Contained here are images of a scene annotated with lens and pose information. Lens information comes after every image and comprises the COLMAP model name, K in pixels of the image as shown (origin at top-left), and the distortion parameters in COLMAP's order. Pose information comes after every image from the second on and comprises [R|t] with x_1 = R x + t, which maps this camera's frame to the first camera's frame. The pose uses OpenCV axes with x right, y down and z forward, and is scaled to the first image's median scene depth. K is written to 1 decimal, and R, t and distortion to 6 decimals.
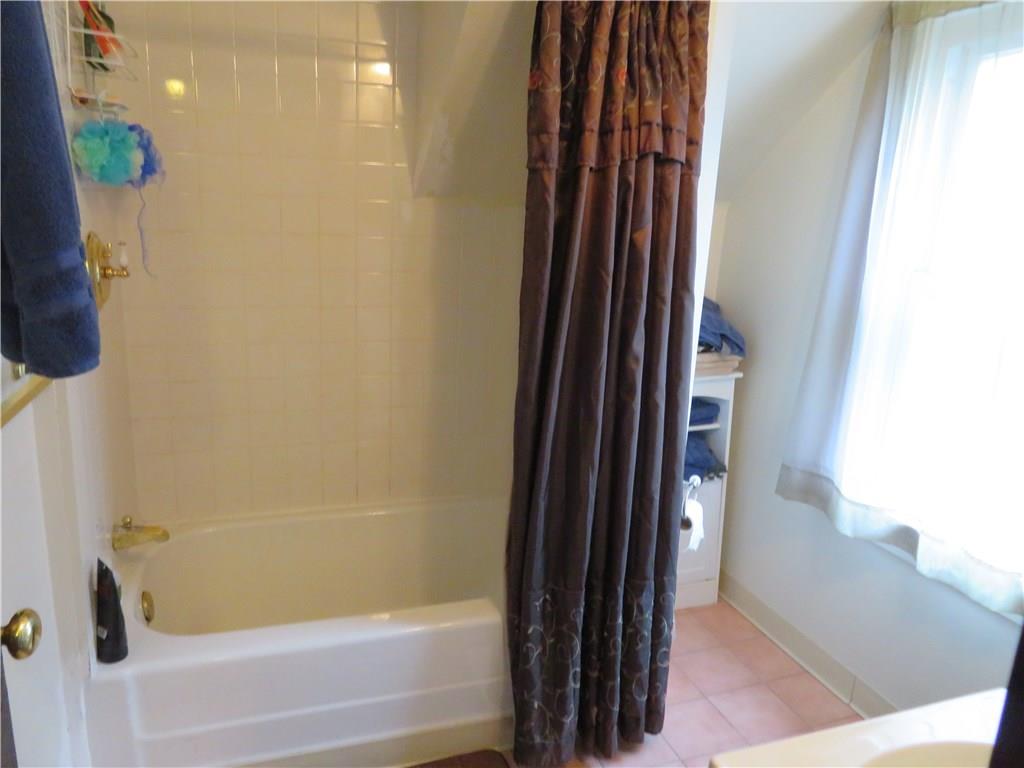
lens RADIAL K [[735.5, 0, 512.5], [0, 735.5, 388.7], [0, 0, 1]] dist [-0.005464, 0.002832]
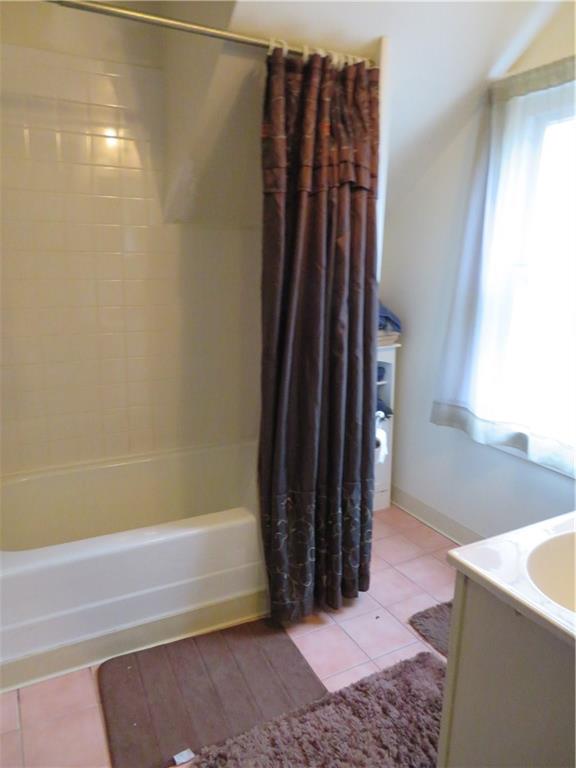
lens RADIAL K [[551.6, 0, 288.0], [0, 551.6, 384.0], [0, 0, 1]] dist [-0.005464, 0.002832]
pose [[0.986083, -0.055130, 0.156847, -0.107461], [0.056553, 0.998389, -0.004620, 0.067533], [-0.156340, 0.013426, 0.987612, -0.046777]]
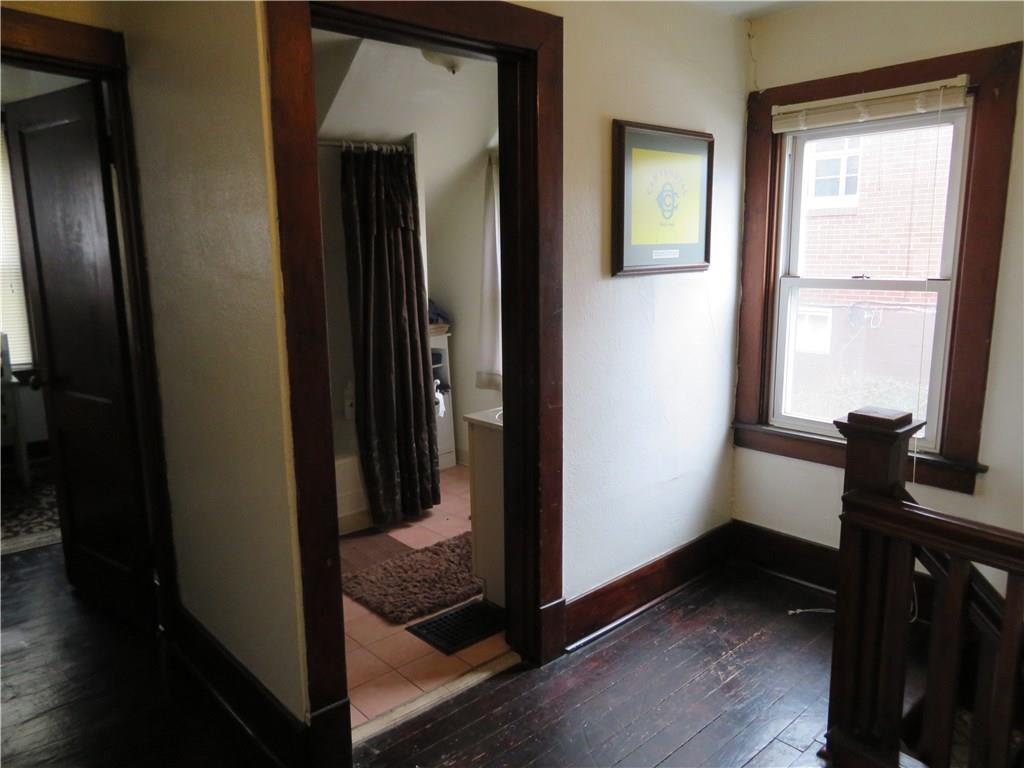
lens RADIAL K [[735.5, 0, 512.5], [0, 735.5, 388.7], [0, 0, 1]] dist [-0.005464, 0.002832]
pose [[0.912477, -0.133852, 0.386612, -0.386792], [0.150304, 0.988561, -0.012488, 0.223078], [-0.380518, 0.069505, 0.922158, -1.050115]]
